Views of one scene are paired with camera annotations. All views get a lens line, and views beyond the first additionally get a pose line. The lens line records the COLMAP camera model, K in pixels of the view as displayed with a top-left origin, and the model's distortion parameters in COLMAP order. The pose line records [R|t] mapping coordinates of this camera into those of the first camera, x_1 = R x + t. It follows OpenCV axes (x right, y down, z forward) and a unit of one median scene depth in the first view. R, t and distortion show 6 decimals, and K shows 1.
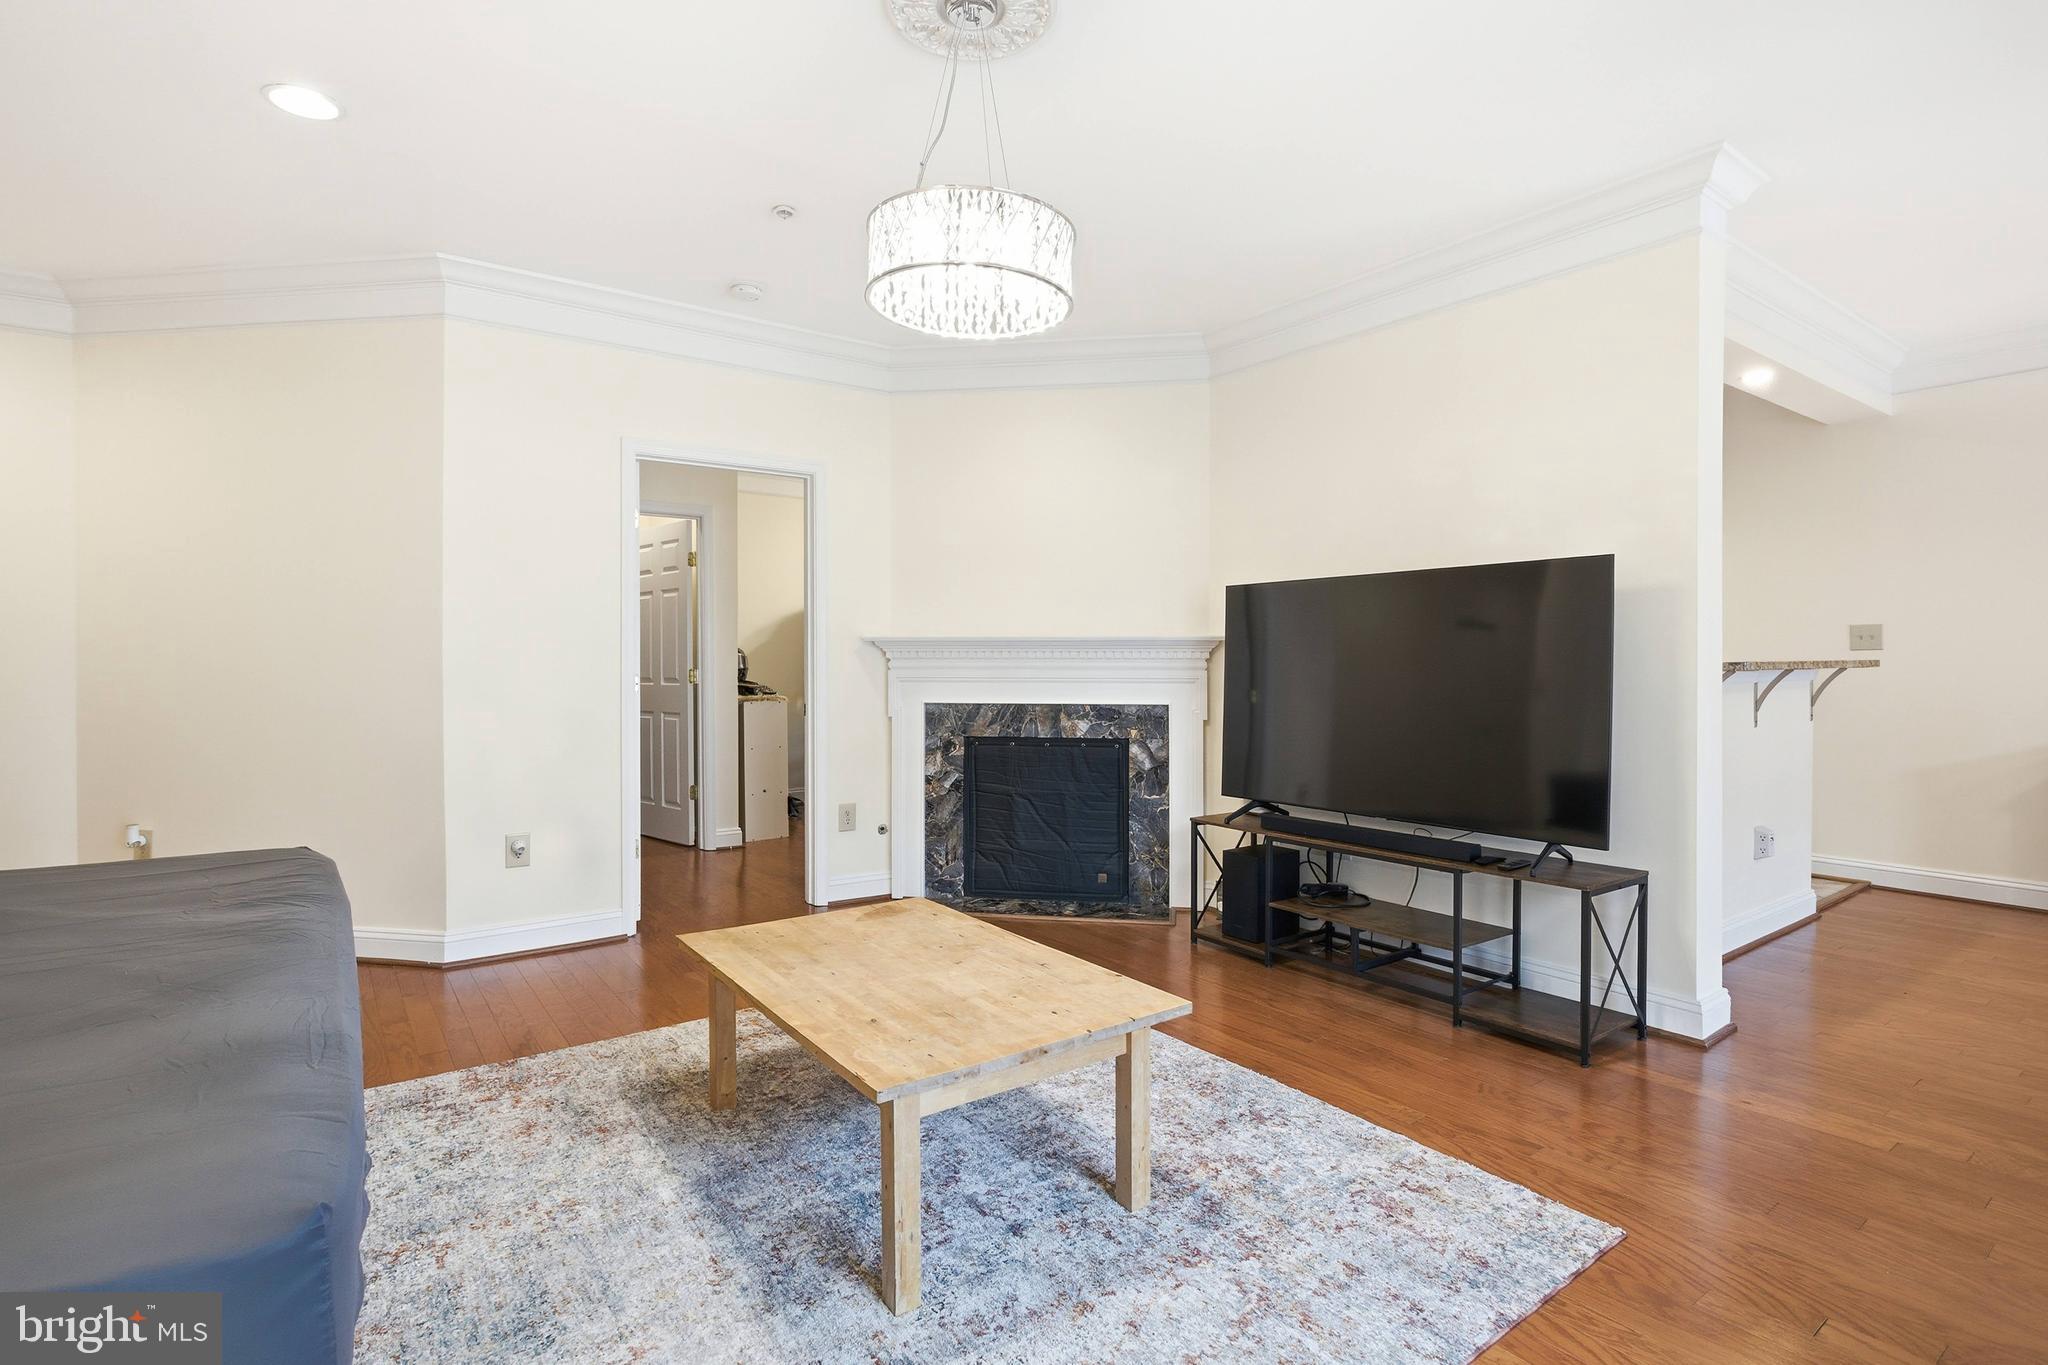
lens RADIAL K [[978.1, 0, 1019.1], [0, 978.1, 664.5], [0, 0, 1]] dist [-0.012748, 0.003964]
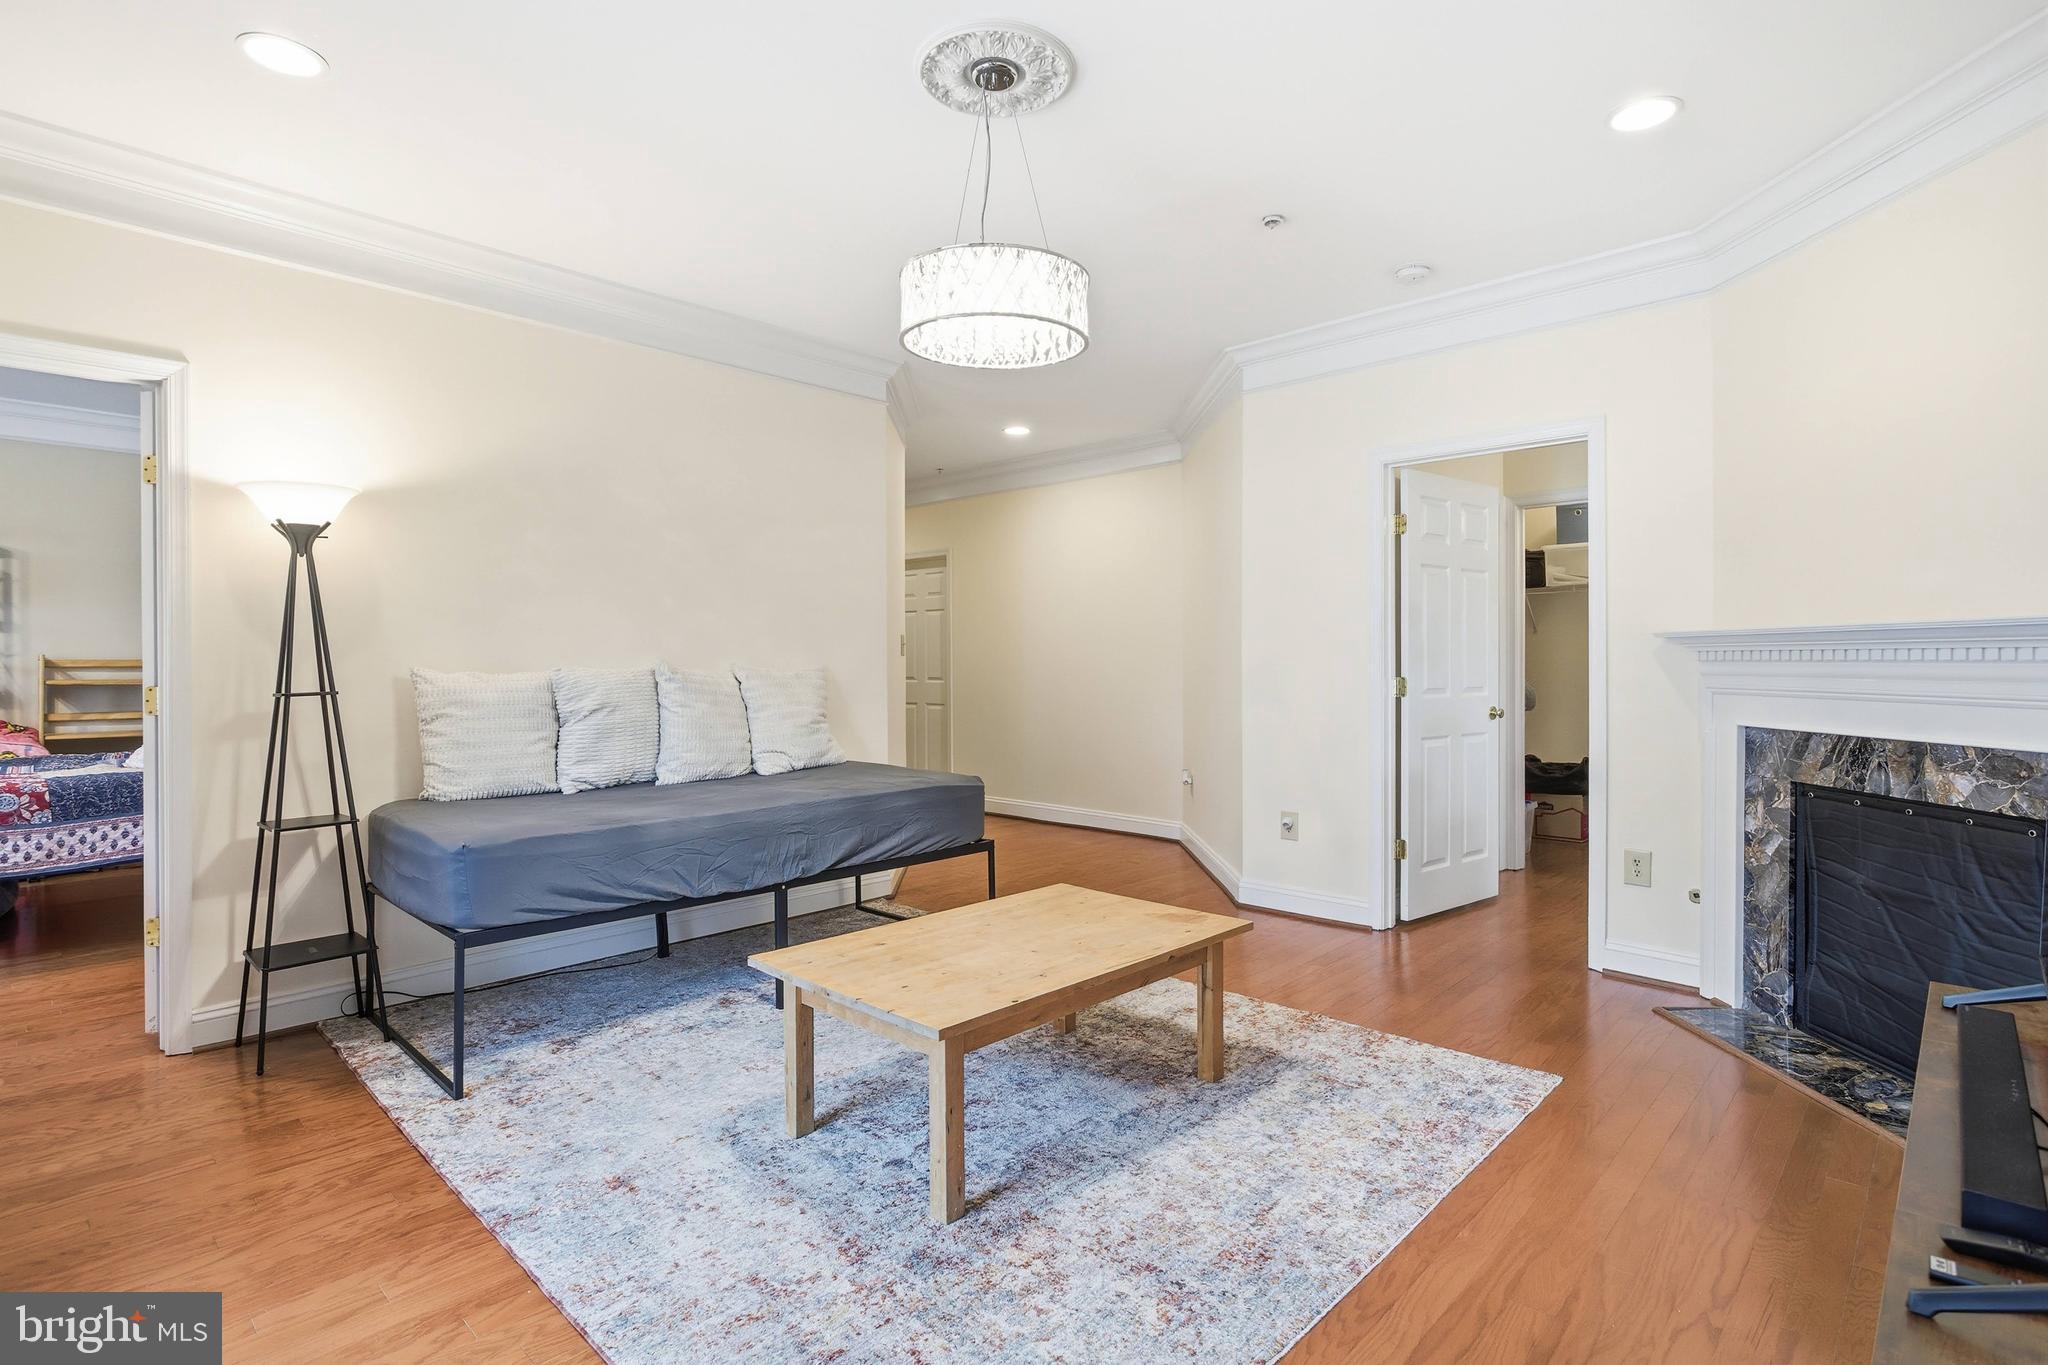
lens RADIAL K [[978.1, 0, 1040.2], [0, 978.1, 664.3], [0, 0, 1]] dist [-0.012748, 0.003964]
pose [[0.203955, 0.001252, -0.978980, 0.482088], [-0.000552, 0.999999, 0.001164, -0.004447], [0.978980, 0.000303, 0.203955, 0.387619]]
